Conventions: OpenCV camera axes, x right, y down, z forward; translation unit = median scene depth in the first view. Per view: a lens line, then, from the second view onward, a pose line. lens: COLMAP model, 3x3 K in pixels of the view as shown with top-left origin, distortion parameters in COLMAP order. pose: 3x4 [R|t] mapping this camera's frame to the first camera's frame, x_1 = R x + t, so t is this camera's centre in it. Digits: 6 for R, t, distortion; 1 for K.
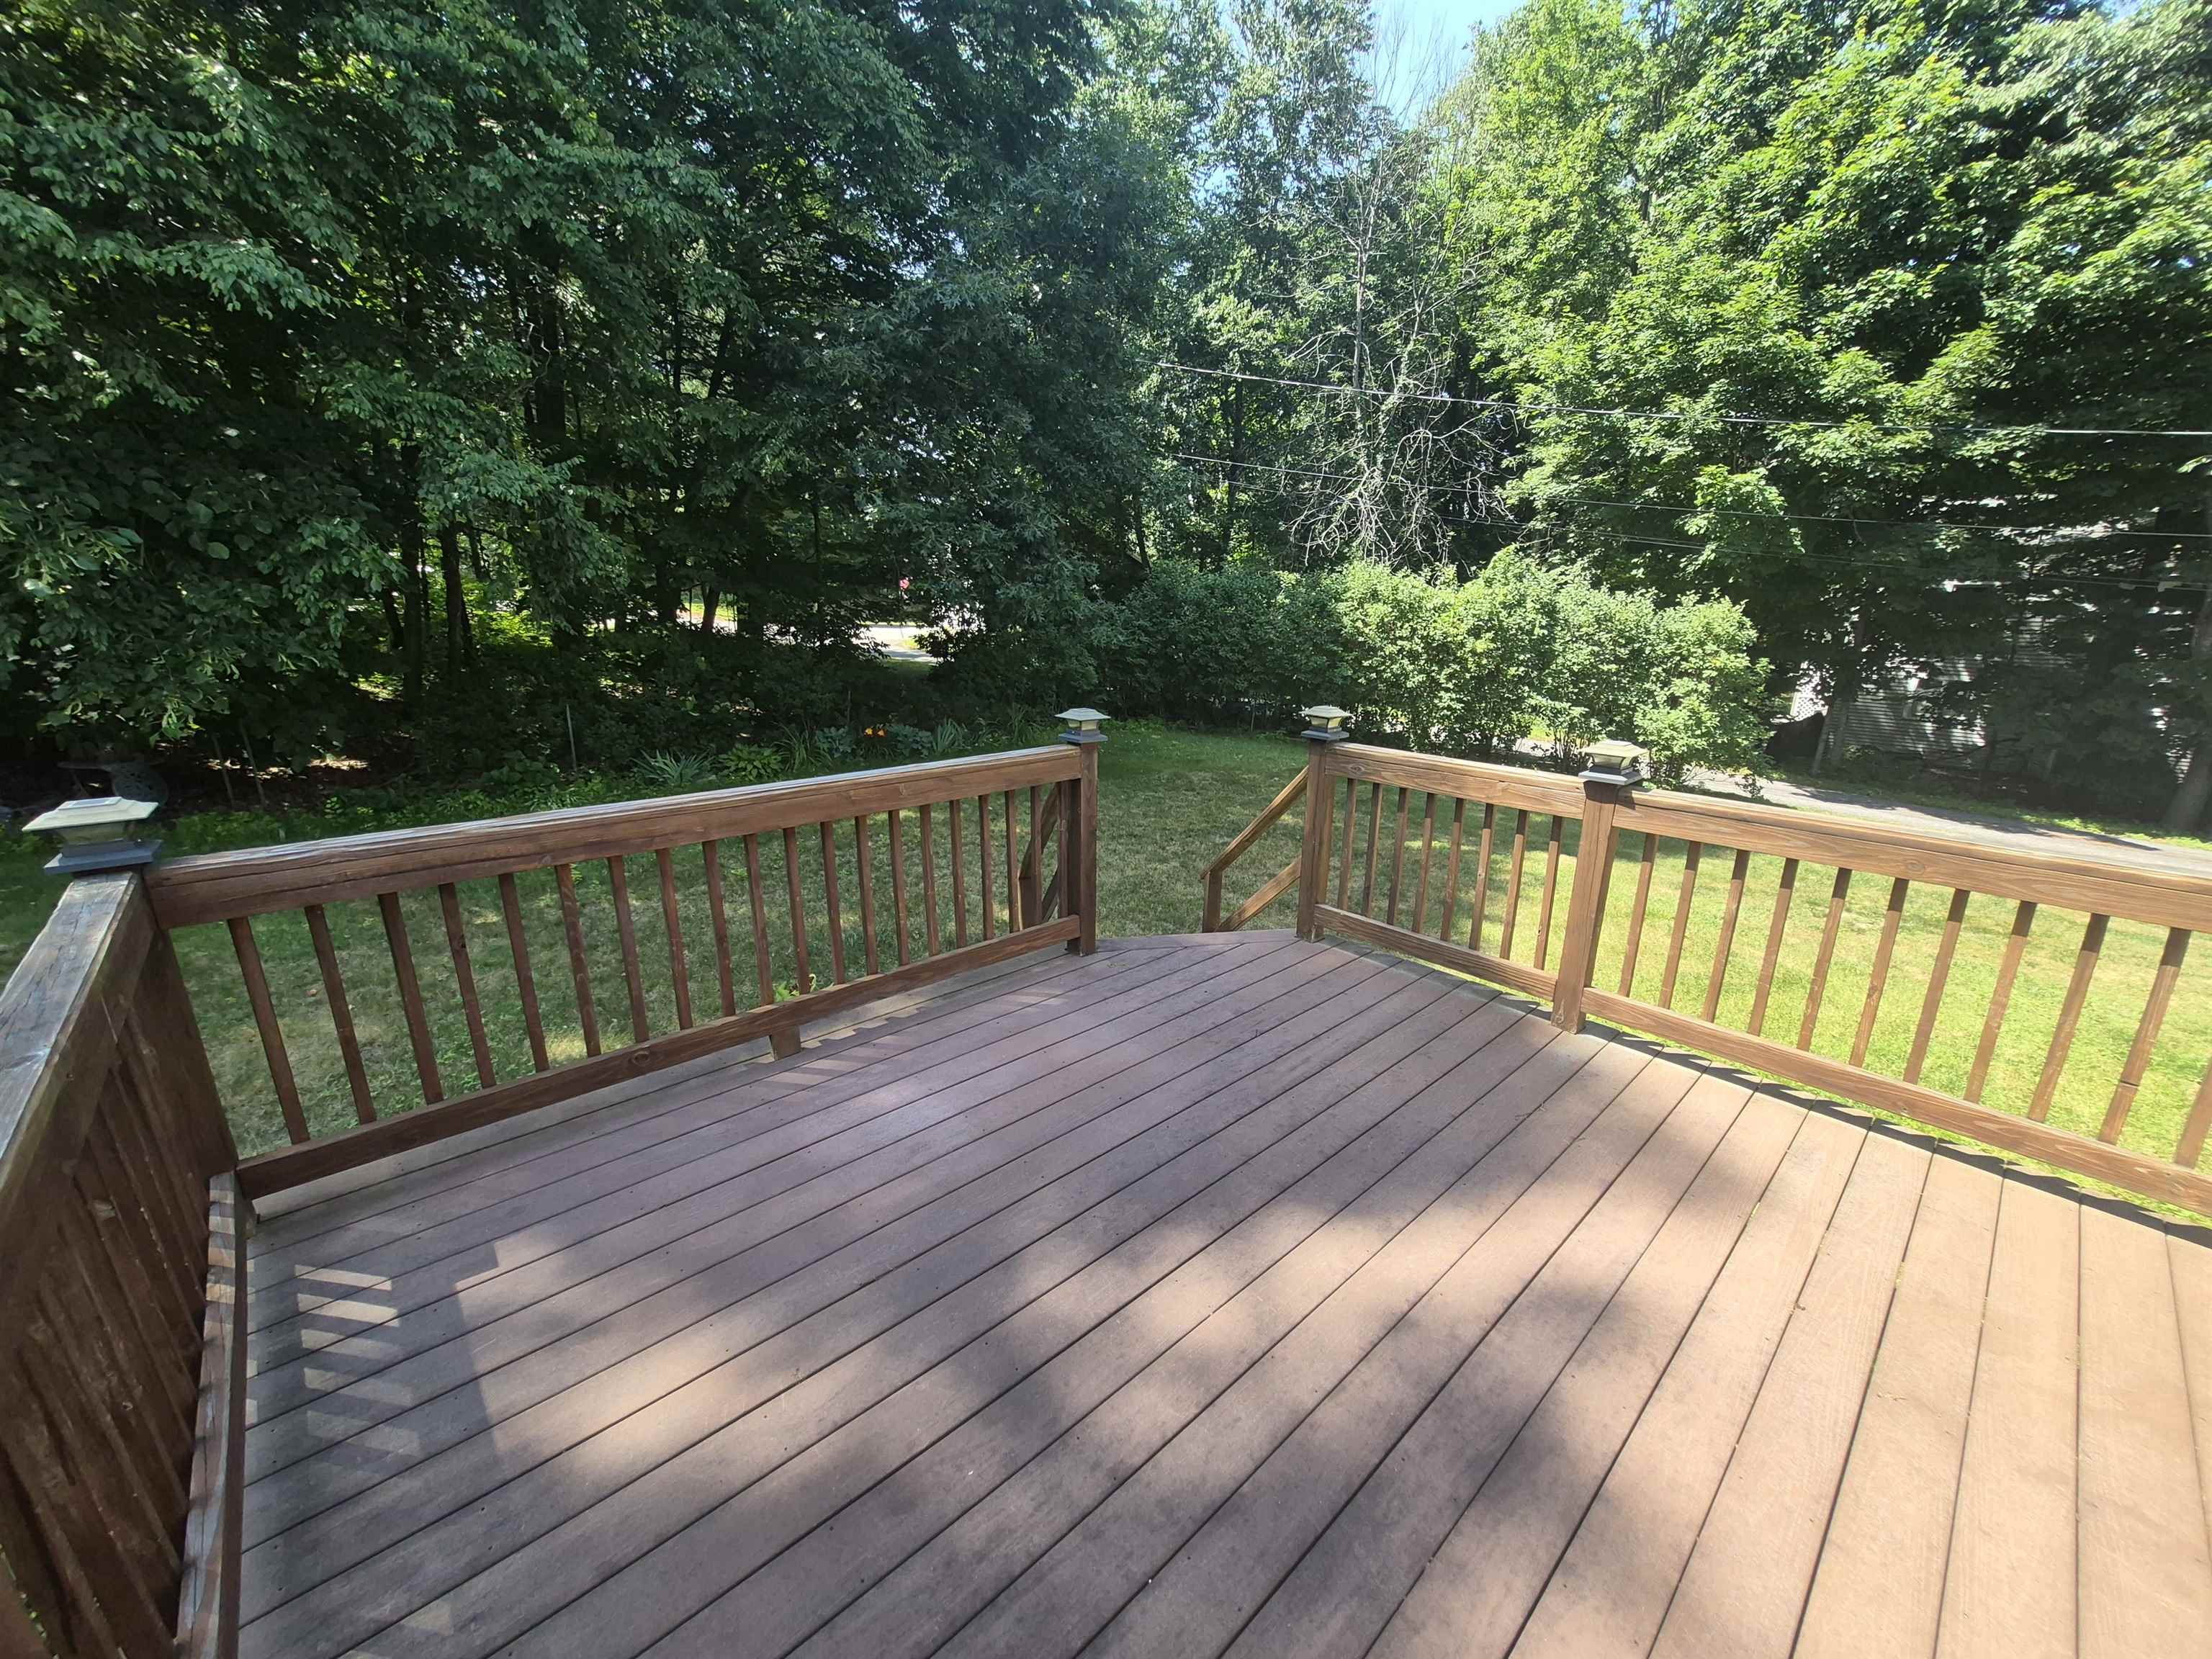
lens RADIAL K [[863.5, 0, 1116.3], [0, 863.5, 835.2], [0, 0, 1]] dist [0.003132, -0.000330]
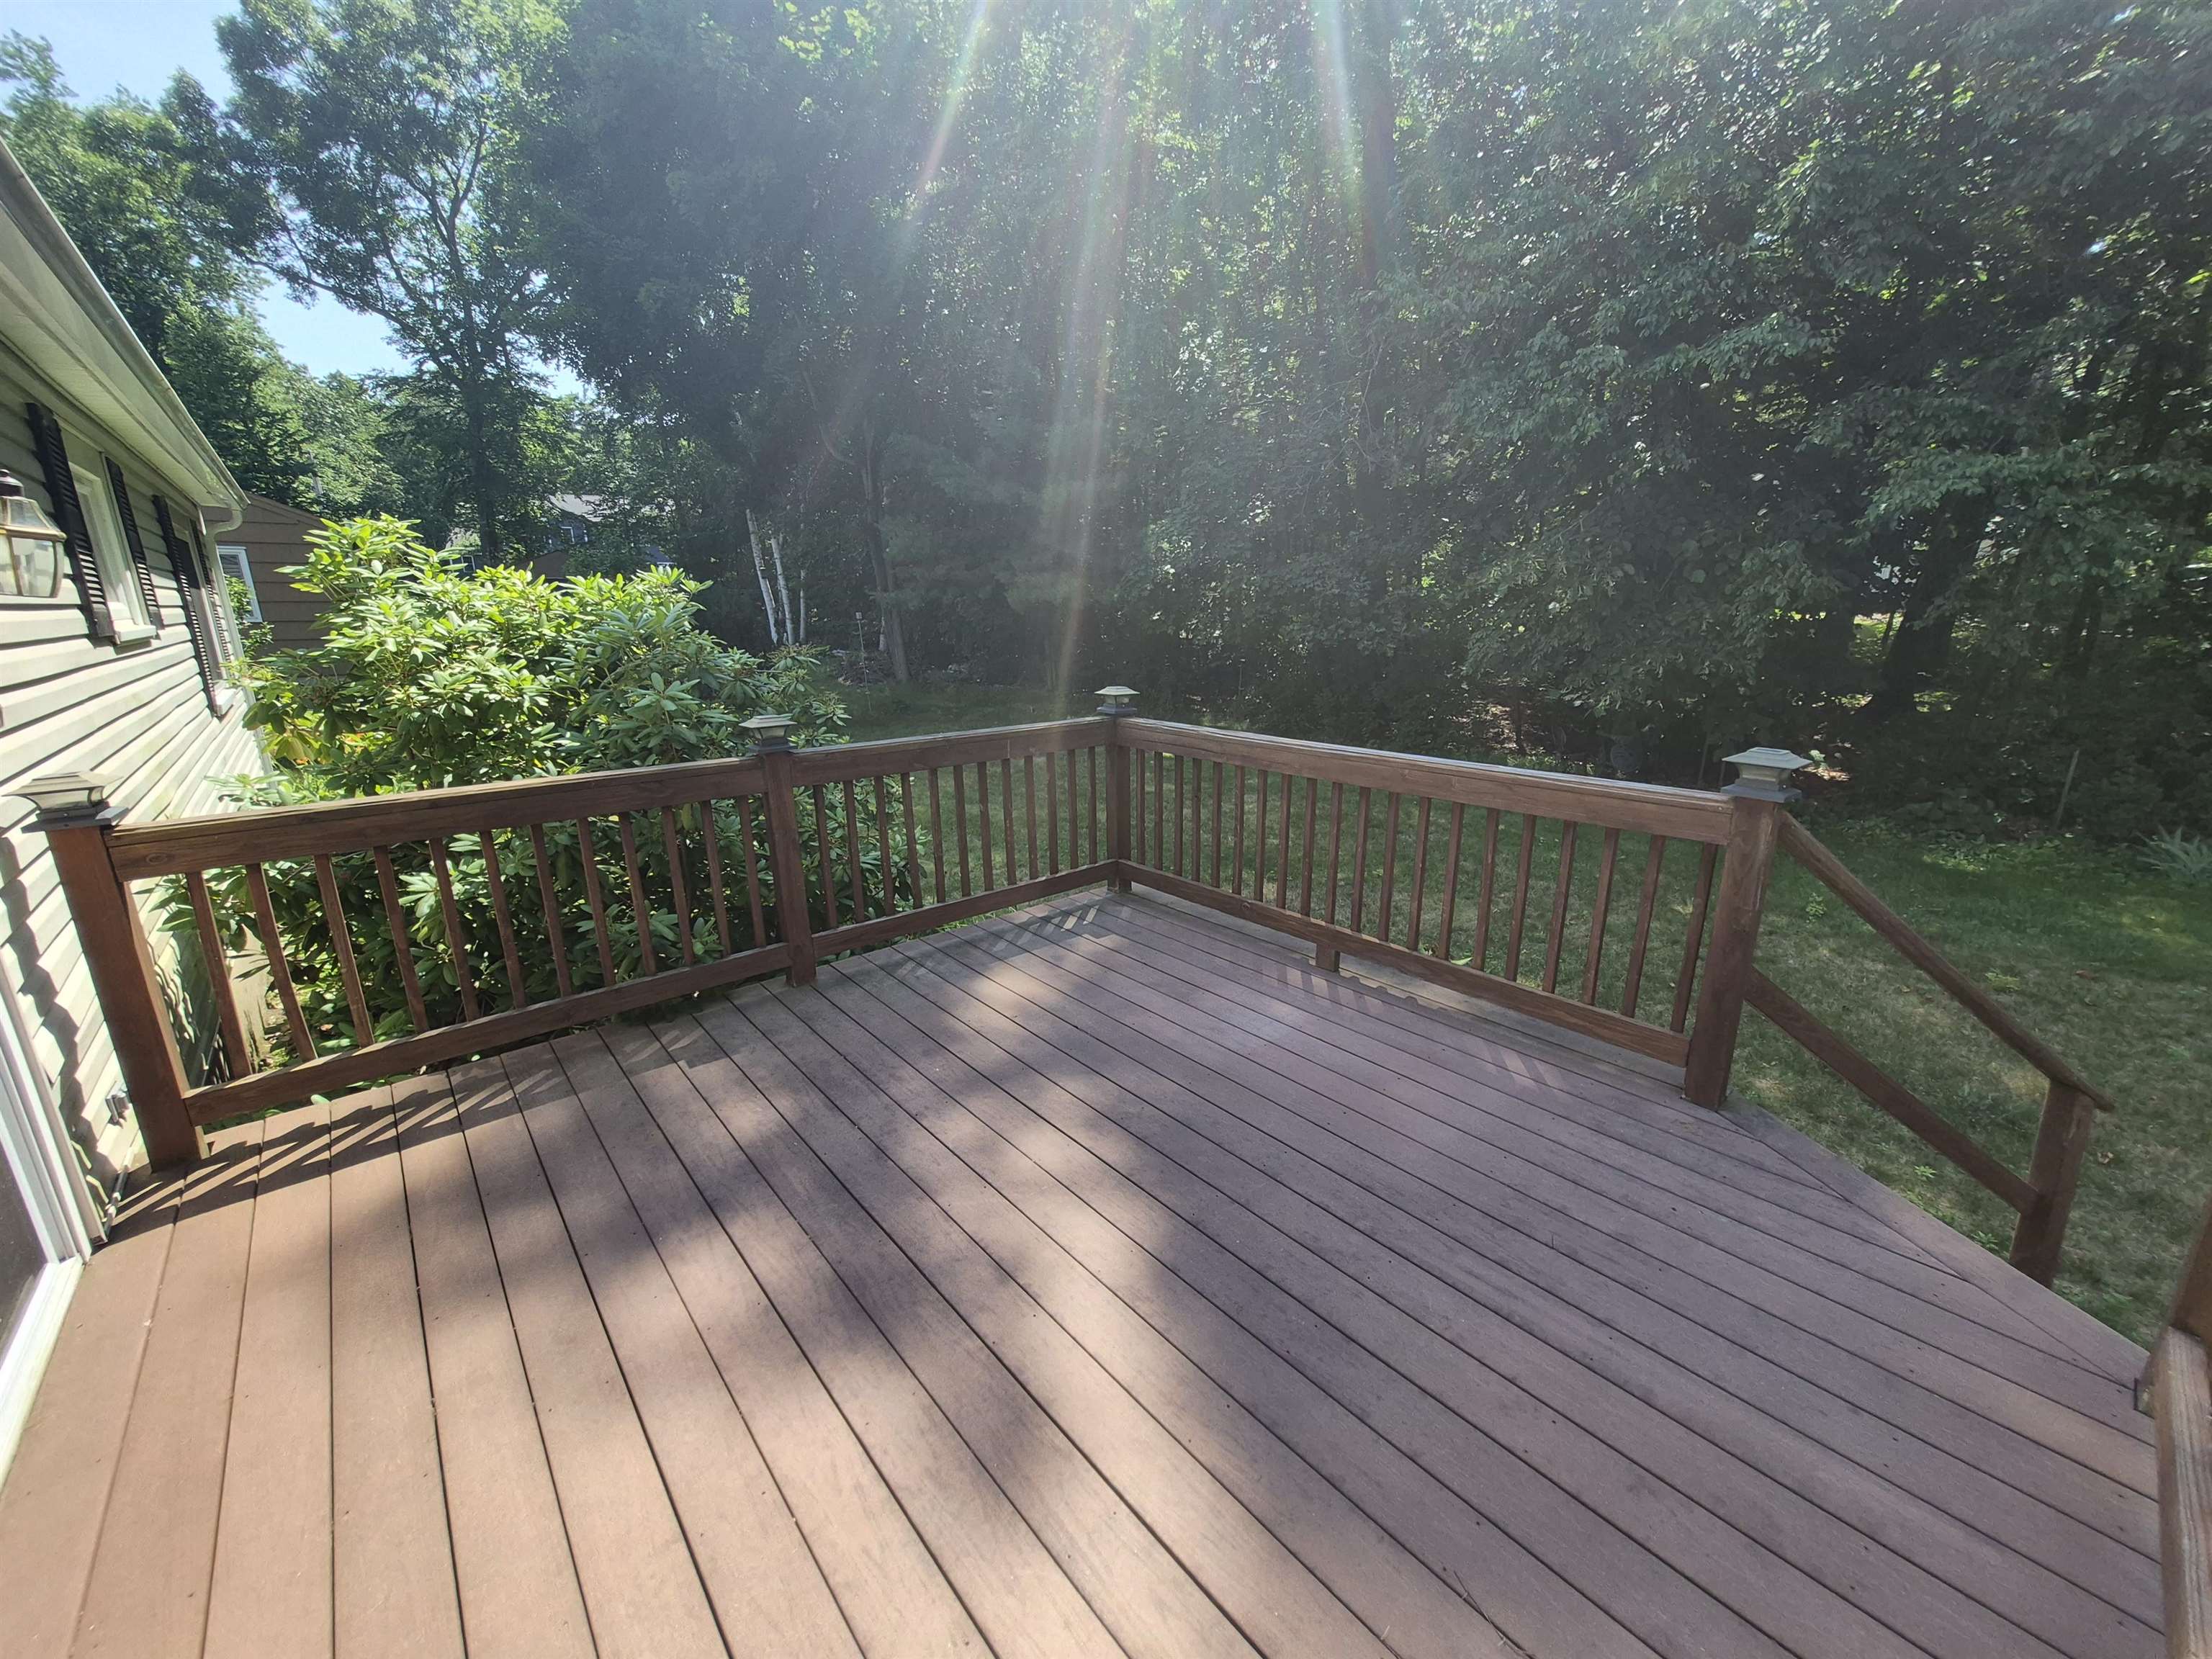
lens RADIAL K [[870.5, 0, 1109.0], [0, 870.5, 846.5], [0, 0, 1]] dist [0.001366, -0.002048]
pose [[-0.032063, 0.242875, -0.969528, 1.151679], [-0.266152, 0.932927, 0.242508, -0.182675], [0.963398, 0.265818, 0.034729, 0.906935]]
